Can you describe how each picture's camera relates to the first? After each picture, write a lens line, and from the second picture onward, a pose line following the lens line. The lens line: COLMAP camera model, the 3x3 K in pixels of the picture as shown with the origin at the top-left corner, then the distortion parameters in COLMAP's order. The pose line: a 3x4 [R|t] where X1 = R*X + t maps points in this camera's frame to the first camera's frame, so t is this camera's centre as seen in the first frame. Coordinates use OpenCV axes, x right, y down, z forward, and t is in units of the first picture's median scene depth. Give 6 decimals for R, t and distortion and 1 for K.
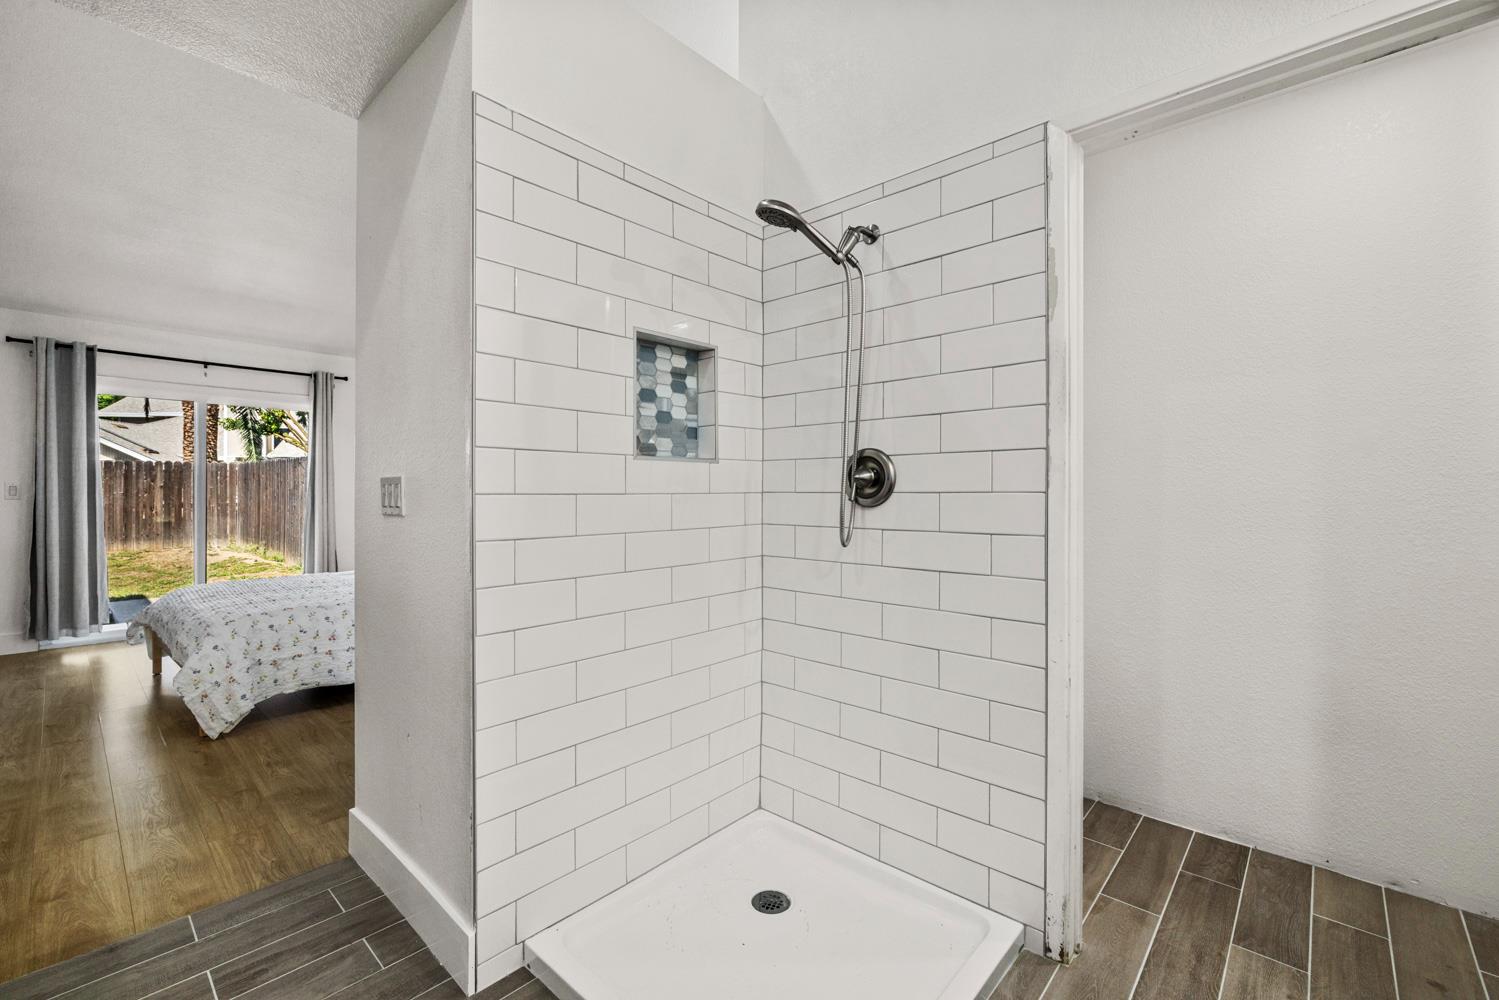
lens RADIAL K [[629.1, 0, 744.0], [0, 629.1, 492.1], [0, 0, 1]] dist [-0.000255, -0.000315]
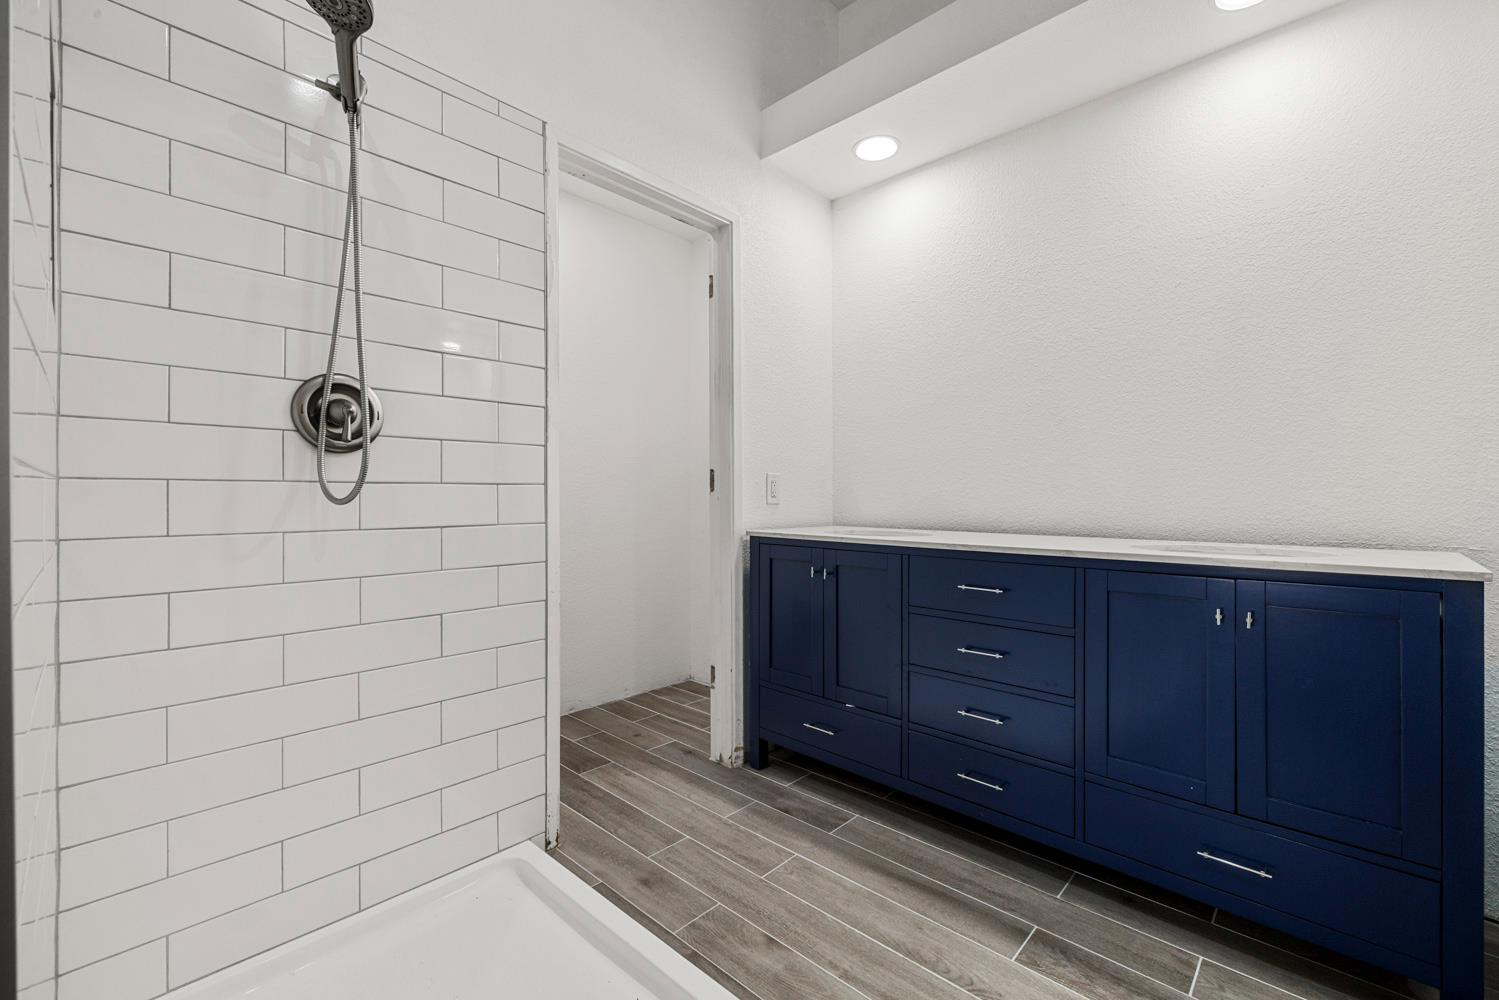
lens RADIAL K [[629.1, 0, 744.0], [0, 629.1, 492.1], [0, 0, 1]] dist [-0.000255, -0.000315]
pose [[0.018771, 0.003459, 0.999818, -0.609673], [-0.004969, 0.999982, -0.003367, 0.080427], [-0.999811, -0.004905, 0.018788, 0.575006]]
